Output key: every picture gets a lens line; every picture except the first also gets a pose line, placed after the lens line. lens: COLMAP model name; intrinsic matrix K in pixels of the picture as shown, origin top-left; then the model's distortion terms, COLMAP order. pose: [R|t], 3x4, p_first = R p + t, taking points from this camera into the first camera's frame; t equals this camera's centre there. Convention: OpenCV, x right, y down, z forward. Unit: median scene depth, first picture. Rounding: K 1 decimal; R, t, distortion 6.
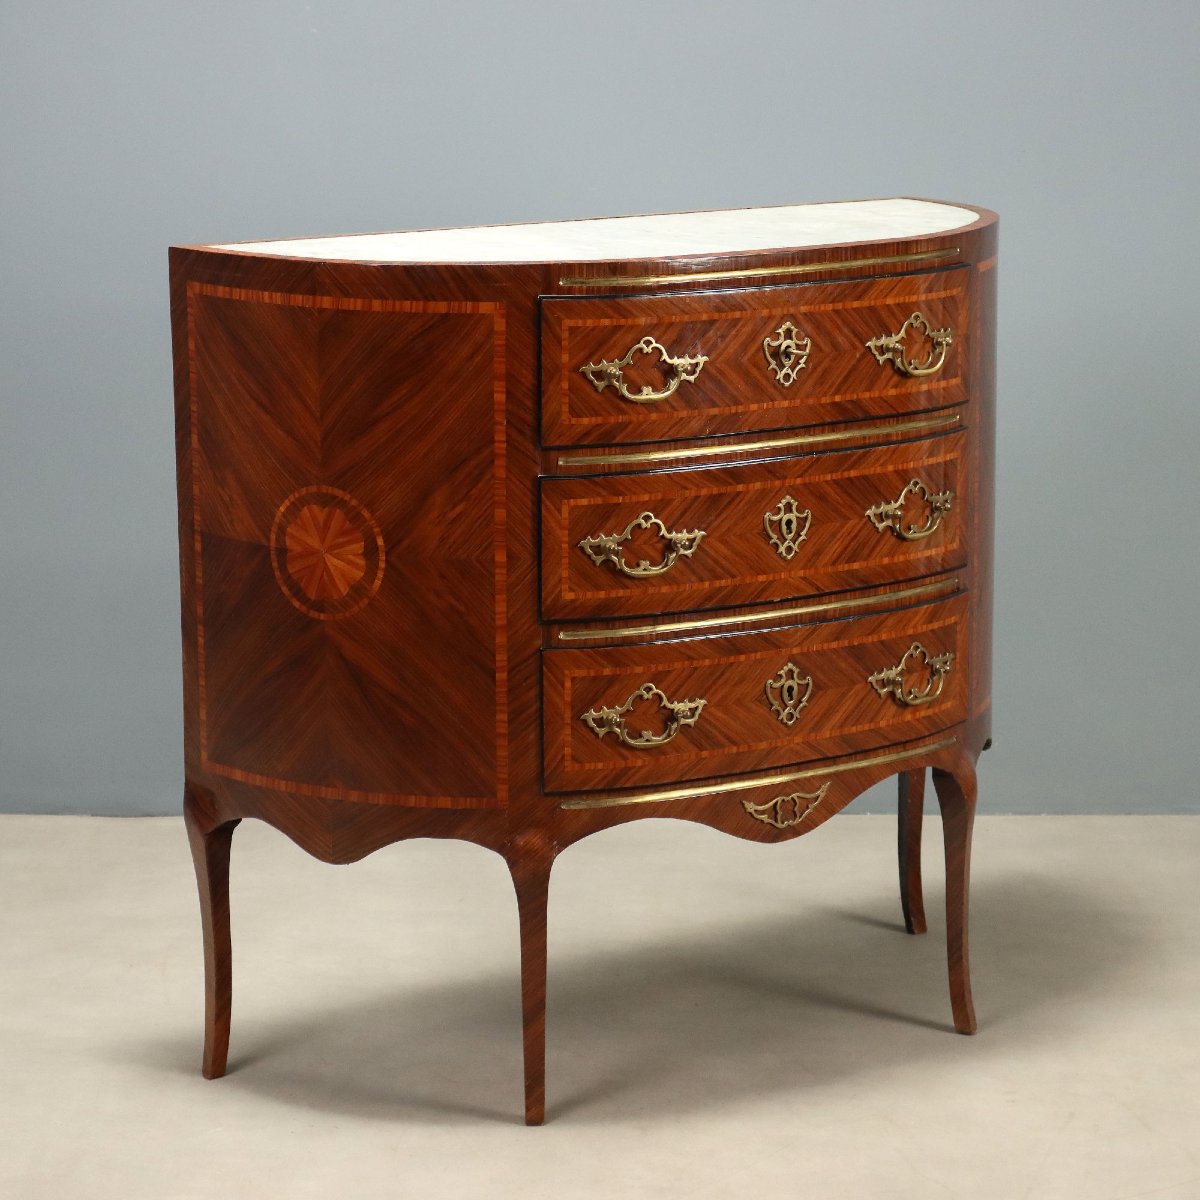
lens RADIAL K [[3704.4, 0, 600.0], [0, 3704.4, 600.0], [0, 0, 1]] dist [0.010908, 0.606703]
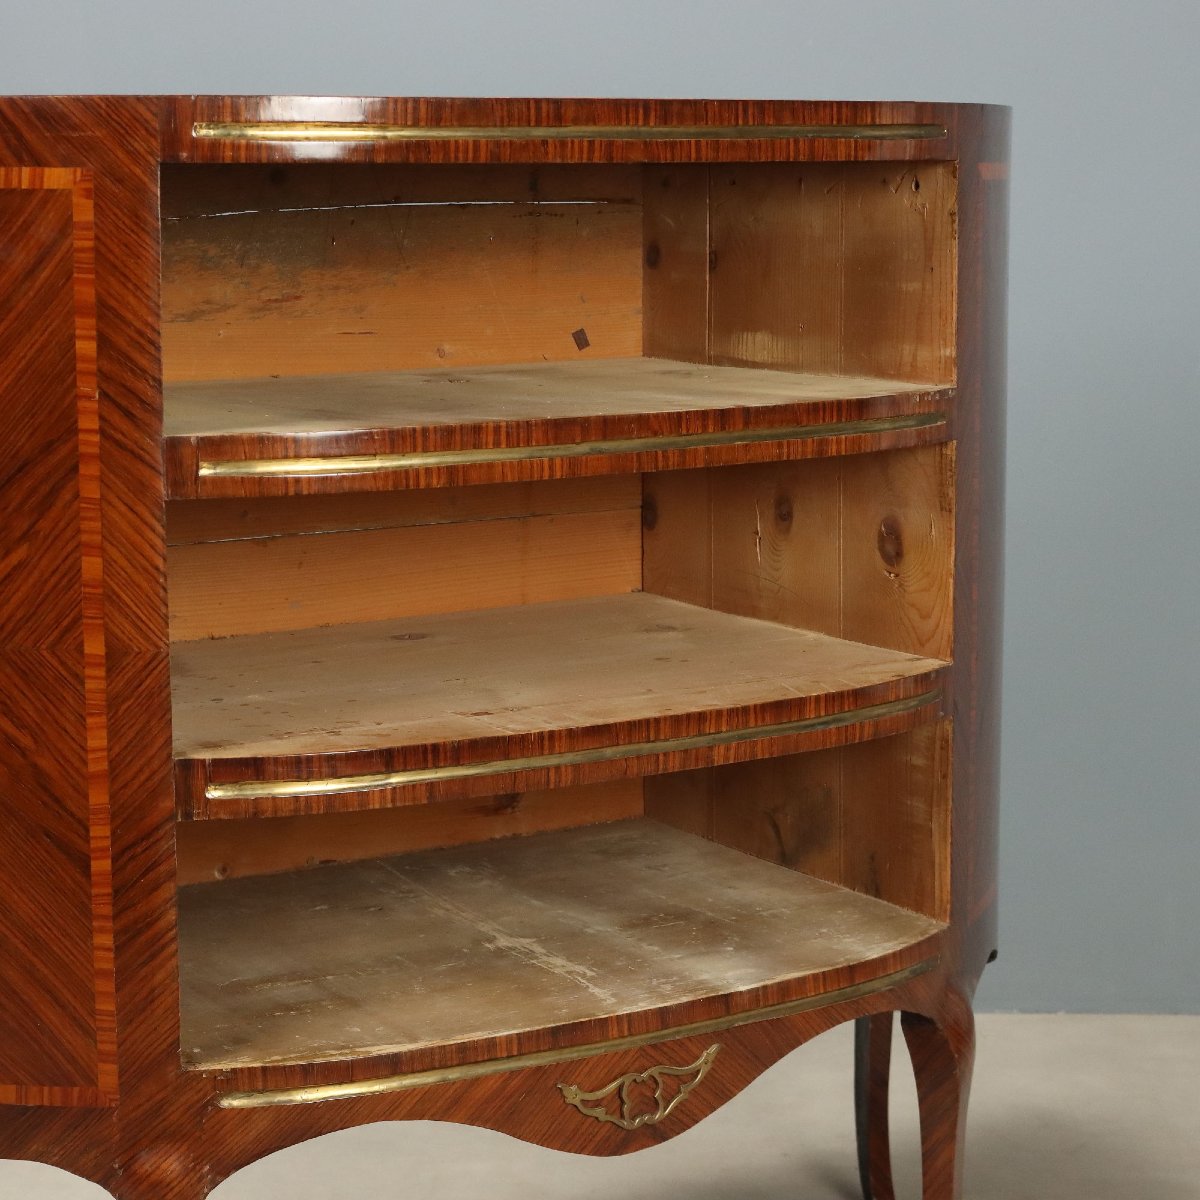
lens RADIAL K [[2758.7, 0, 598.5], [0, 2758.7, 602.1], [0, 0, 1]] dist [-0.013487, 0.109456]
pose [[0.999538, 0.005551, -0.029868, 0.058109], [-0.006722, 0.999206, -0.039276, -0.002718], [0.029626, 0.039459, 0.998782, 0.594232]]
